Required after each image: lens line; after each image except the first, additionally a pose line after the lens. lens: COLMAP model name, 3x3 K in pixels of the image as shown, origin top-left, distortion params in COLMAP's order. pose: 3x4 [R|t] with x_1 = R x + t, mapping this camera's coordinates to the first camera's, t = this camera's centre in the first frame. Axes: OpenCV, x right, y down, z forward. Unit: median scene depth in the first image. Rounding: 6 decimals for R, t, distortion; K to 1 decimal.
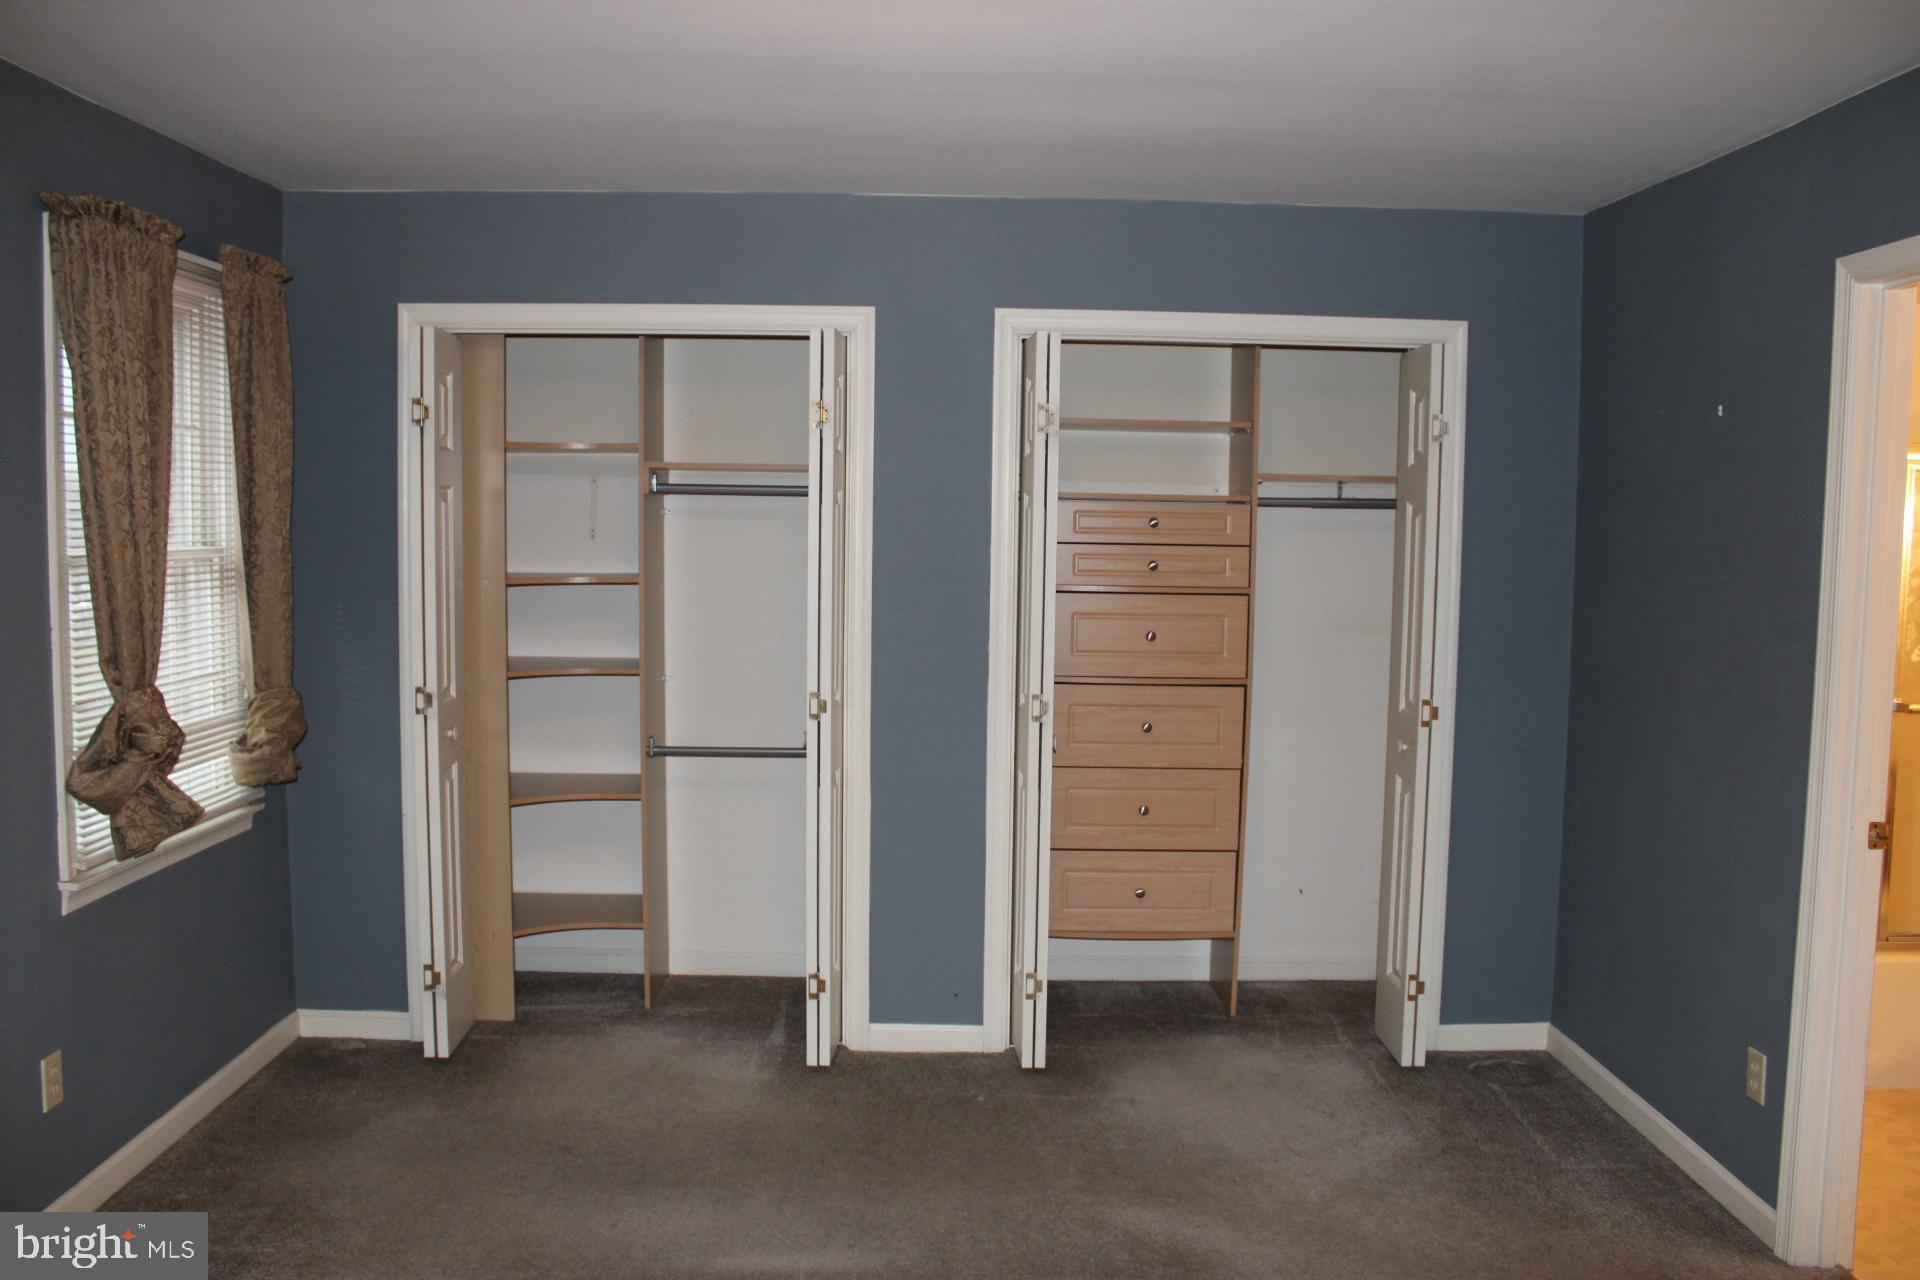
lens RADIAL K [[1584.2, 0, 955.9], [0, 1584.2, 634.6], [0, 0, 1]] dist [-0.162432, 0.134945]
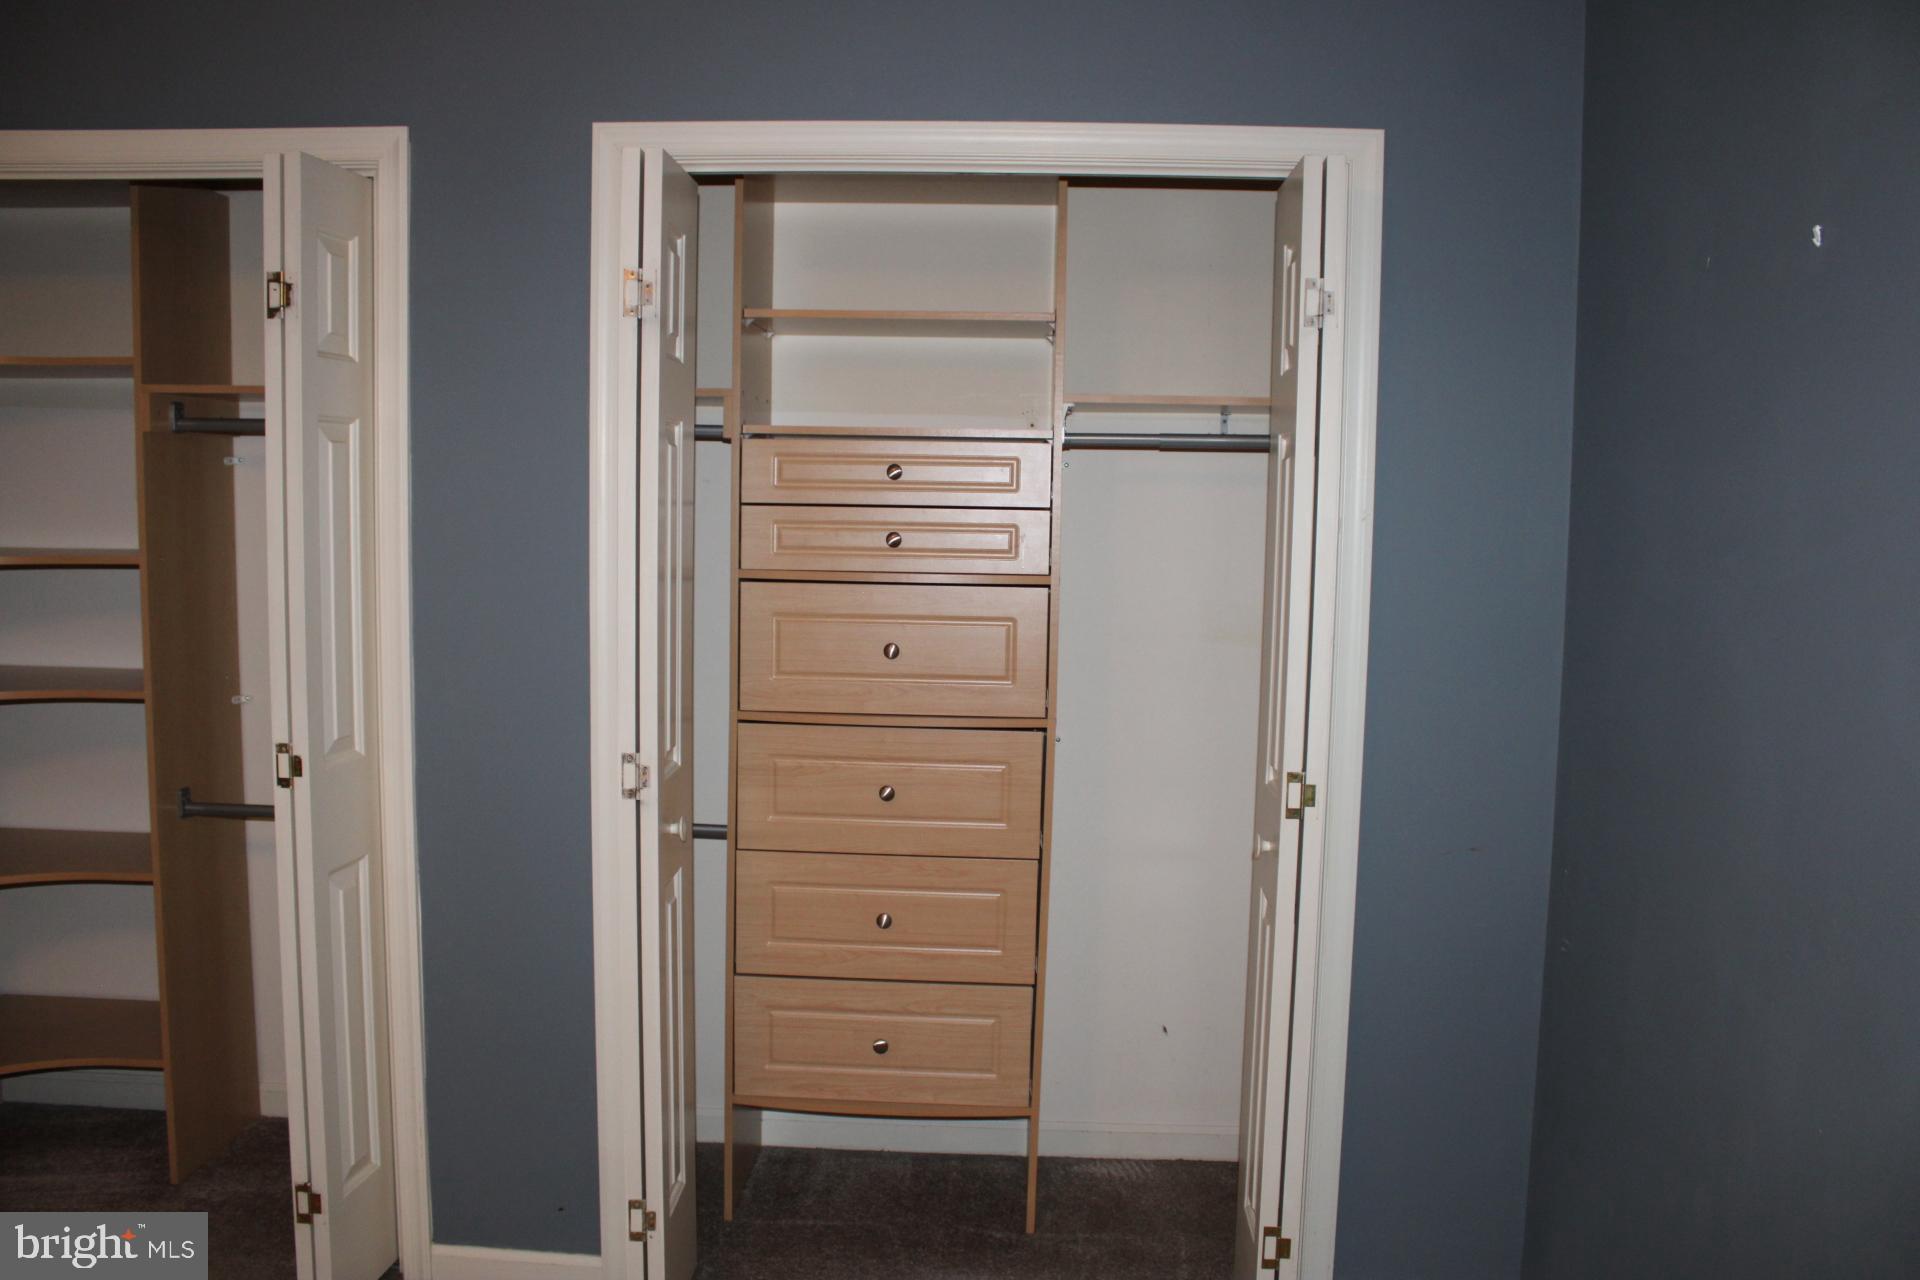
lens RADIAL K [[1584.2, 0, 962.3], [0, 1584.2, 627.2], [0, 0, 1]] dist [-0.162432, 0.134945]
pose [[0.998084, 0.008114, -0.061347, 0.202988], [-0.007065, 0.999826, 0.017292, -0.020710], [0.061477, -0.016825, 0.997967, 0.389682]]
